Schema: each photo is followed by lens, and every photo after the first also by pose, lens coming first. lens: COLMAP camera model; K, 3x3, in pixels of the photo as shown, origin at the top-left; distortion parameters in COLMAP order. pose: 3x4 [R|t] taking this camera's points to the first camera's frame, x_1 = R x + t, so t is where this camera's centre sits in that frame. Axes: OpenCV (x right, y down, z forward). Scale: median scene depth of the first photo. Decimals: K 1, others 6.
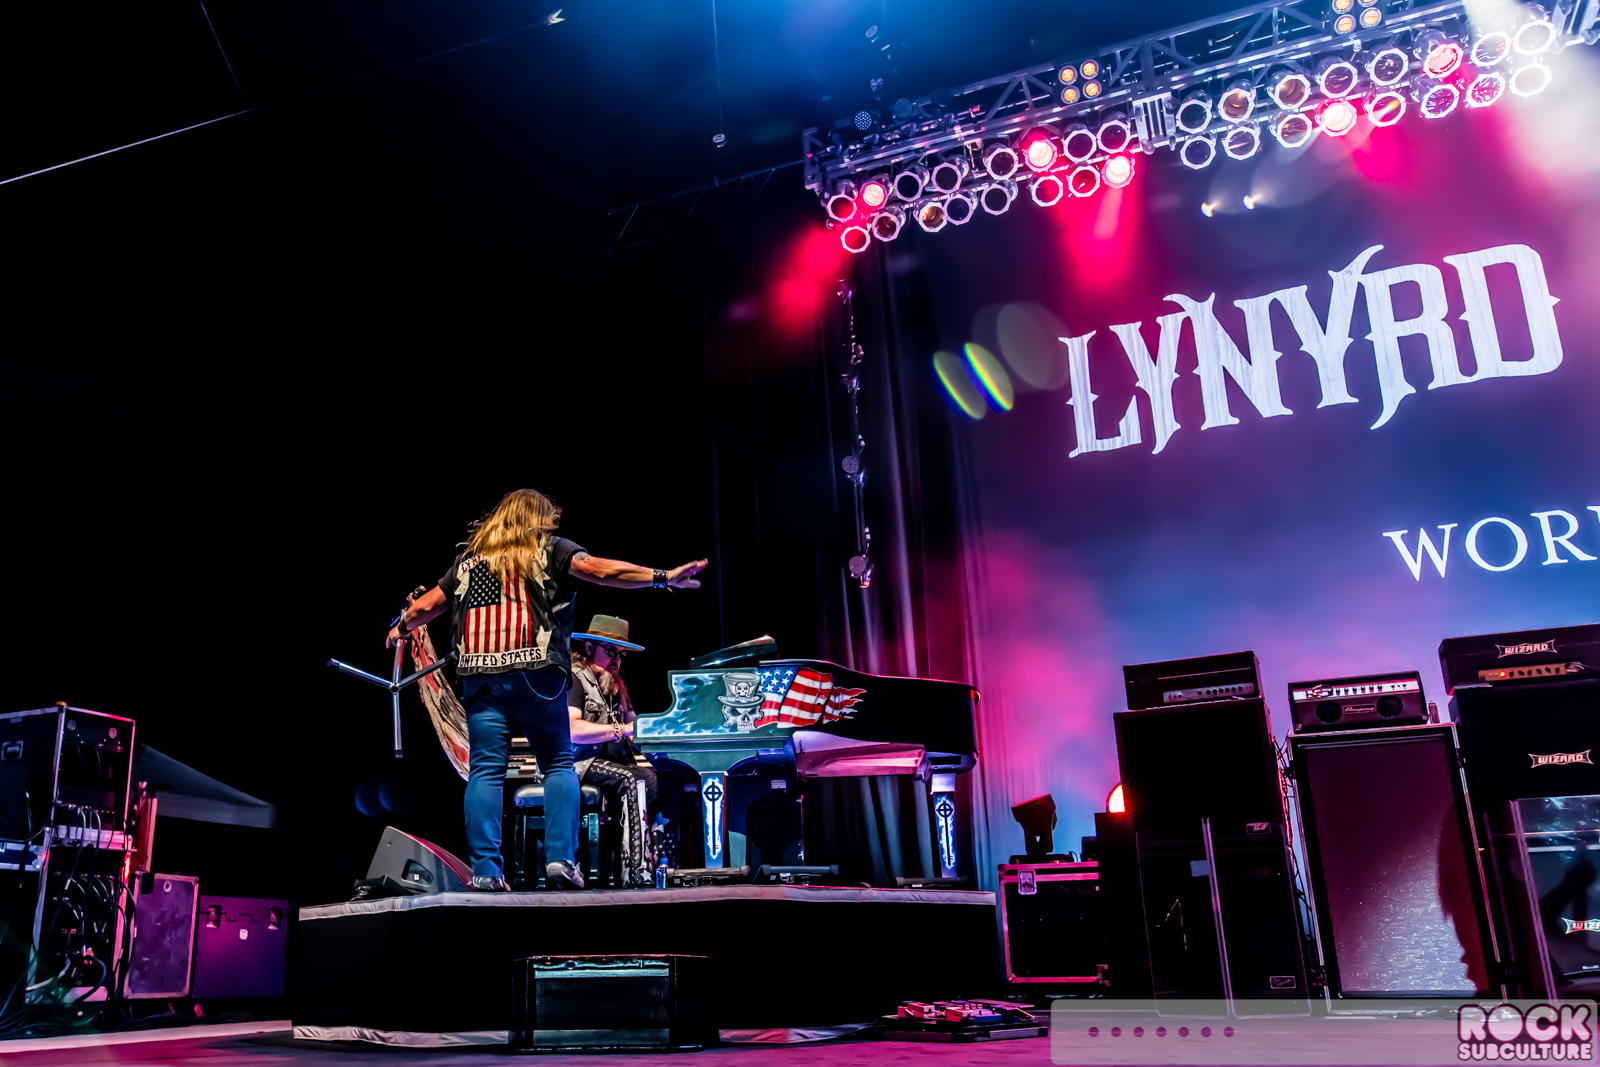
lens RADIAL K [[1329.9, 0, 672.4], [0, 1329.9, 591.4], [0, 0, 1]] dist [0.003540, 0.001958]
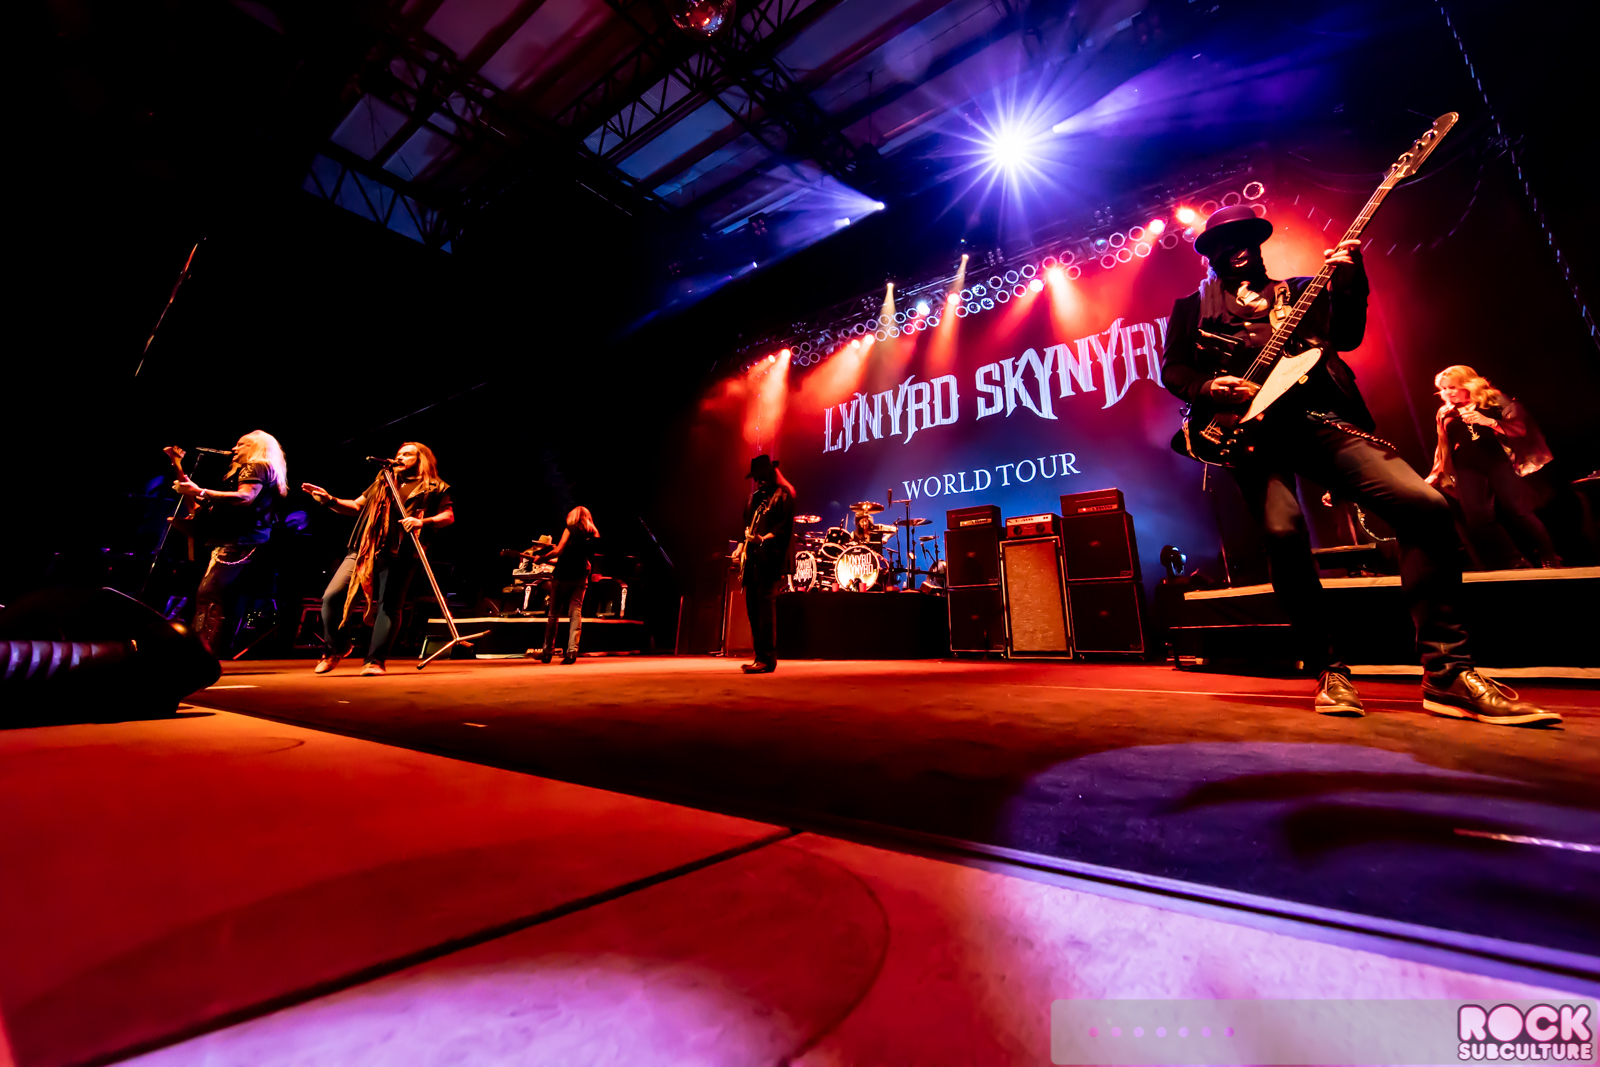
lens RADIAL K [[630.6, 0, 868.8], [0, 630.6, 419.4], [0, 0, 1]] dist [0.015620, 0.000103]
pose [[0.981218, -0.051678, -0.185848, 0.692309], [0.041311, 0.997389, -0.059229, -0.095838], [0.188424, 0.050439, 0.980792, -0.306782]]
